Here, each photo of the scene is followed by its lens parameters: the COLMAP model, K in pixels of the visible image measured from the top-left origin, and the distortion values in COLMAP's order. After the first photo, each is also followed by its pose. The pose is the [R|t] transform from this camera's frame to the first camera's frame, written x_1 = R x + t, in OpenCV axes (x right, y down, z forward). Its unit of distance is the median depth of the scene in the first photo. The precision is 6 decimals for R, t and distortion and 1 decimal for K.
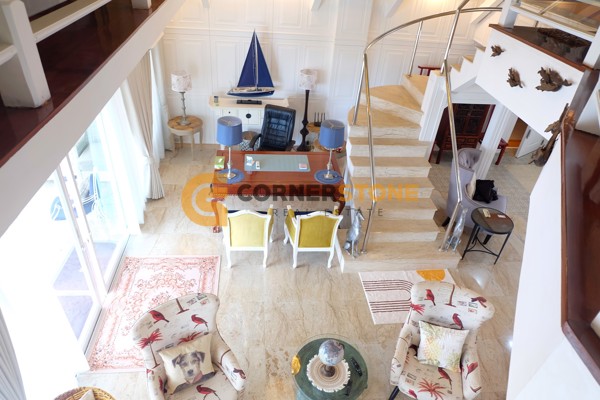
lens RADIAL K [[409.8, 0, 302.4], [0, 409.8, 188.5], [0, 0, 1]] dist [-0.047510, 0.038778]
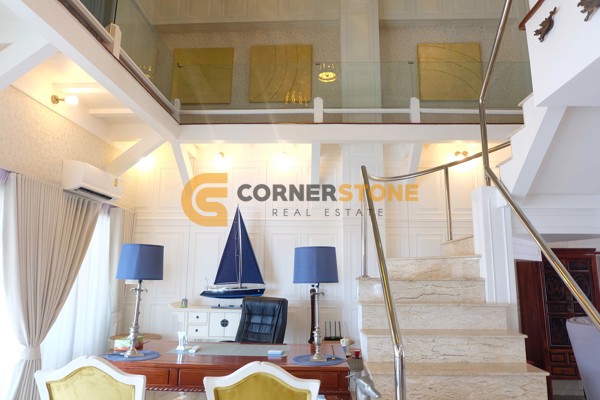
lens RADIAL K [[413.4, 0, 307.4], [0, 413.4, 200.2], [0, 0, 1]] dist [-0.061618, 0.055024]
pose [[0.989087, -0.086812, -0.119041, 0.108004], [-0.022714, 0.708463, -0.705383, 0.161044], [0.145572, 0.700389, 0.698759, 0.422177]]
